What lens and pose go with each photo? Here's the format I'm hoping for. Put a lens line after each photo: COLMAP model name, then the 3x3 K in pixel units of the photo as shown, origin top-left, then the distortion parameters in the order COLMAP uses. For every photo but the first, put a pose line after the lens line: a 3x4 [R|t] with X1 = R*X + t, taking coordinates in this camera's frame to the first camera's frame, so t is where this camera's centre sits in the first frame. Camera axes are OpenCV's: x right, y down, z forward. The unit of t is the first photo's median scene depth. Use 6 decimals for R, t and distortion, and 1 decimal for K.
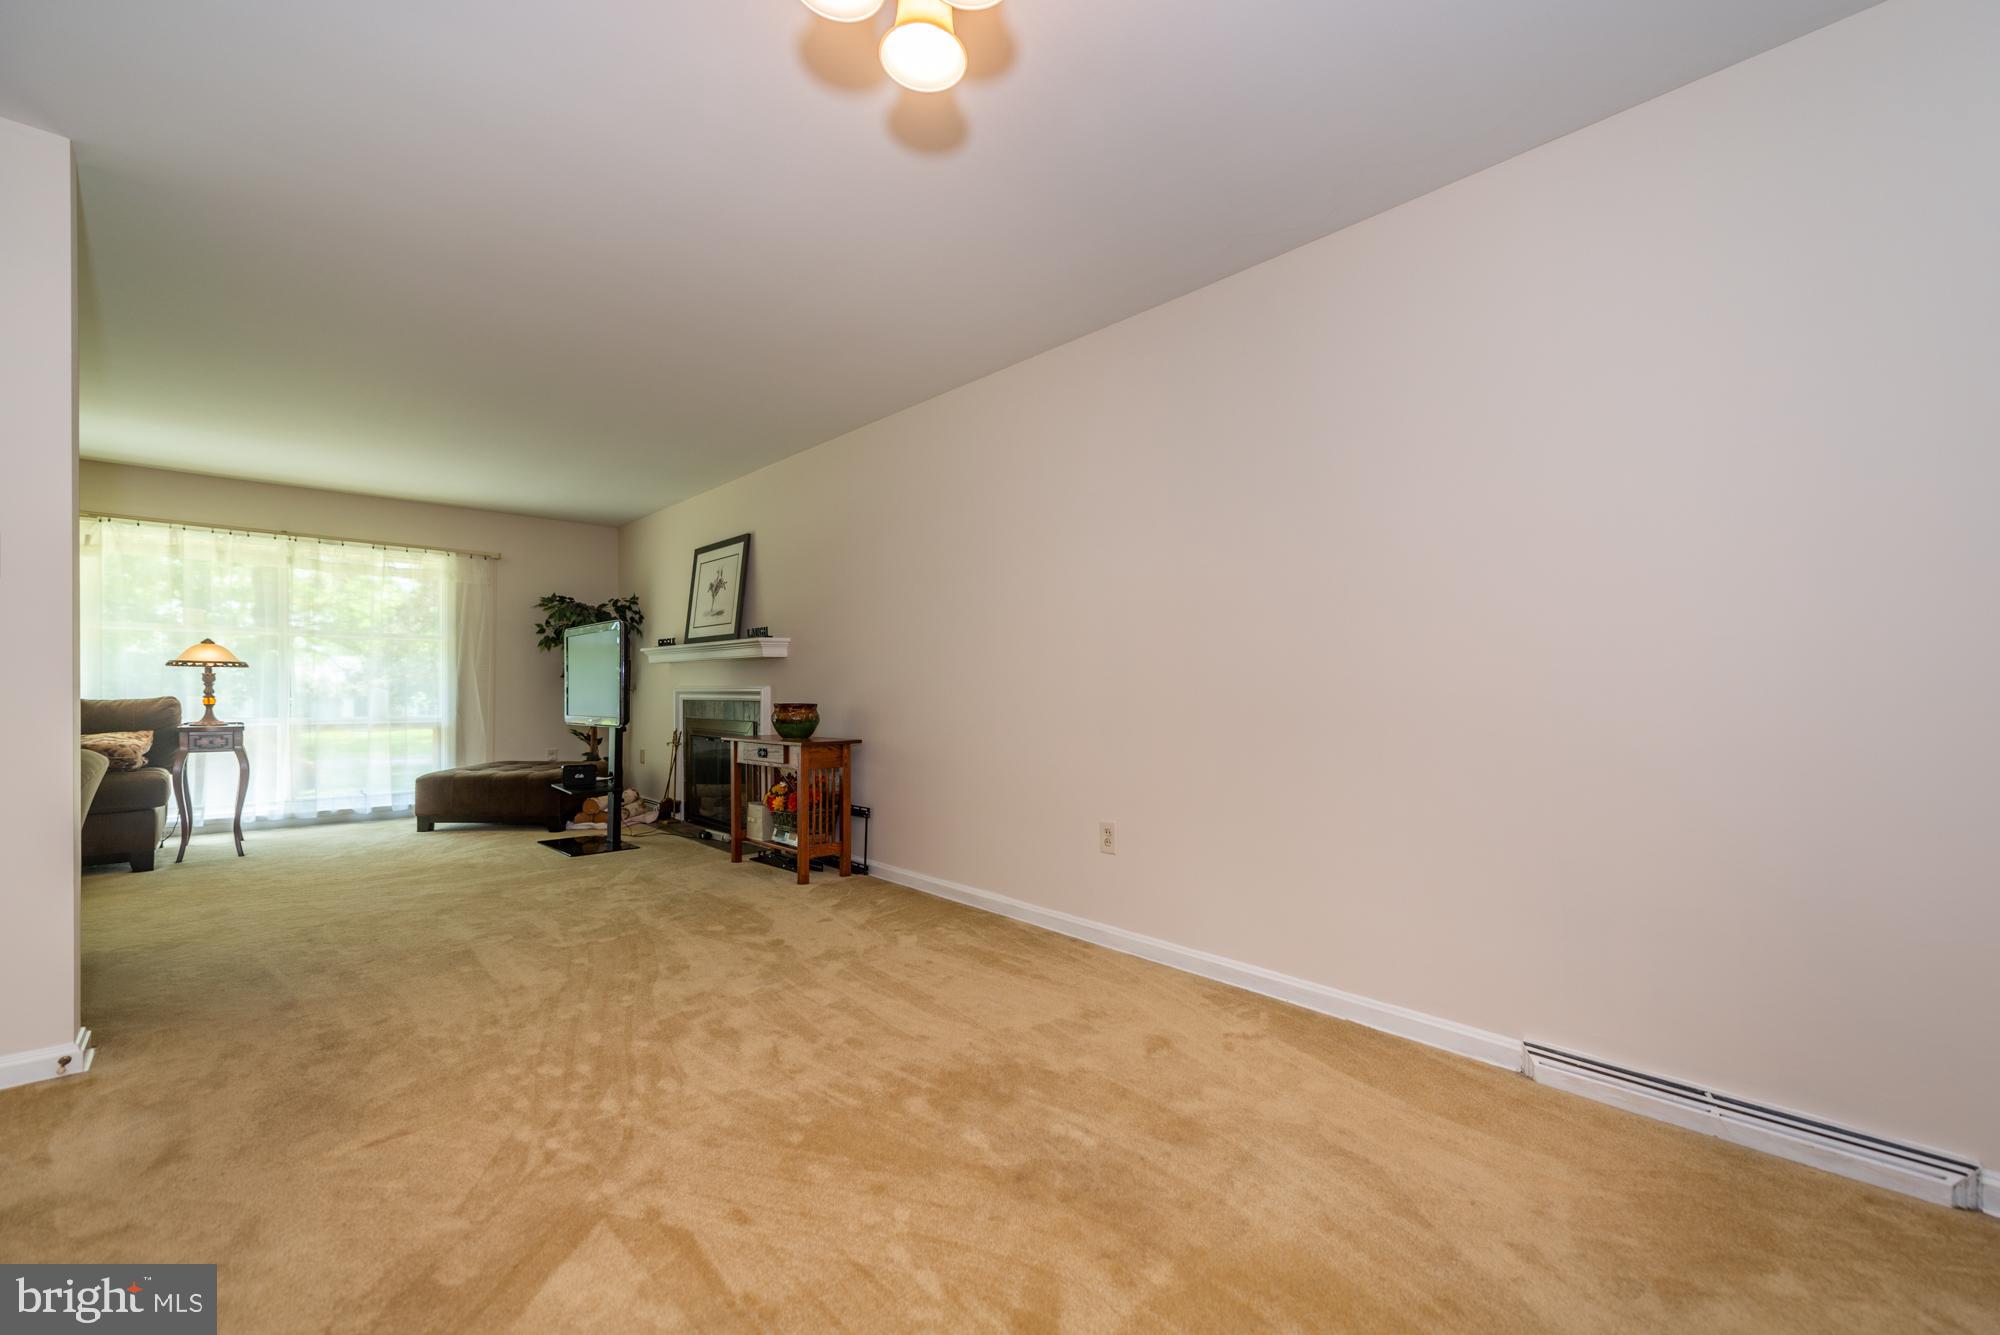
lens RADIAL K [[812.7, 0, 1007.5], [0, 812.7, 686.2], [0, 0, 1]] dist [0.000739, -0.000764]
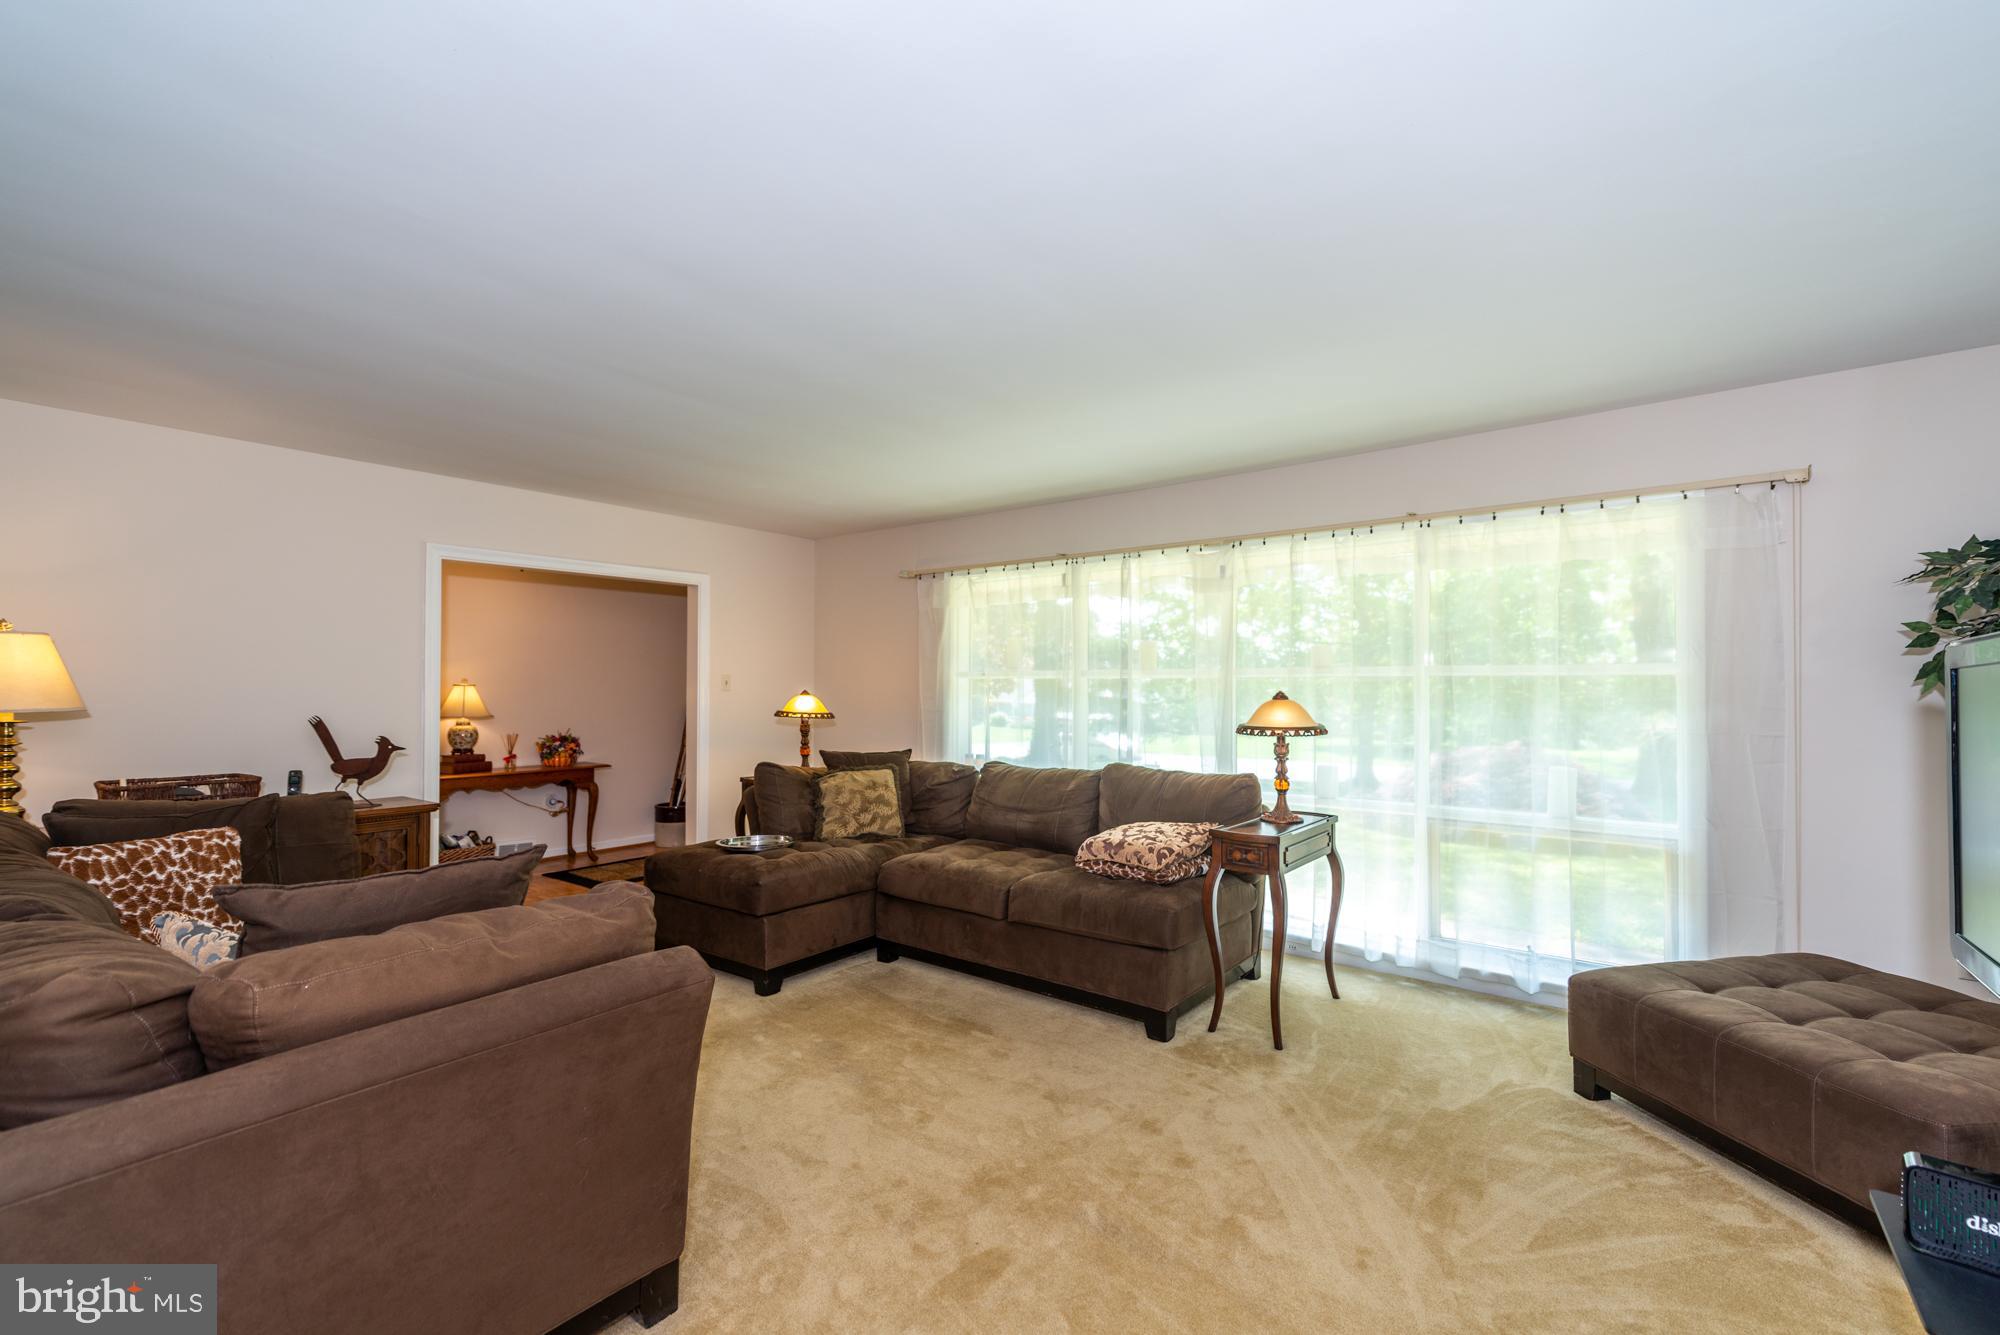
lens RADIAL K [[846.6, 0, 1008.5], [0, 846.6, 675.4], [0, 0, 1]] dist [-0.001350, -0.000225]
pose [[0.131153, -0.019270, -0.991175, -0.286808], [0.007081, 0.999804, -0.018501, -0.057224], [0.991337, -0.004592, 0.131264, 0.630286]]
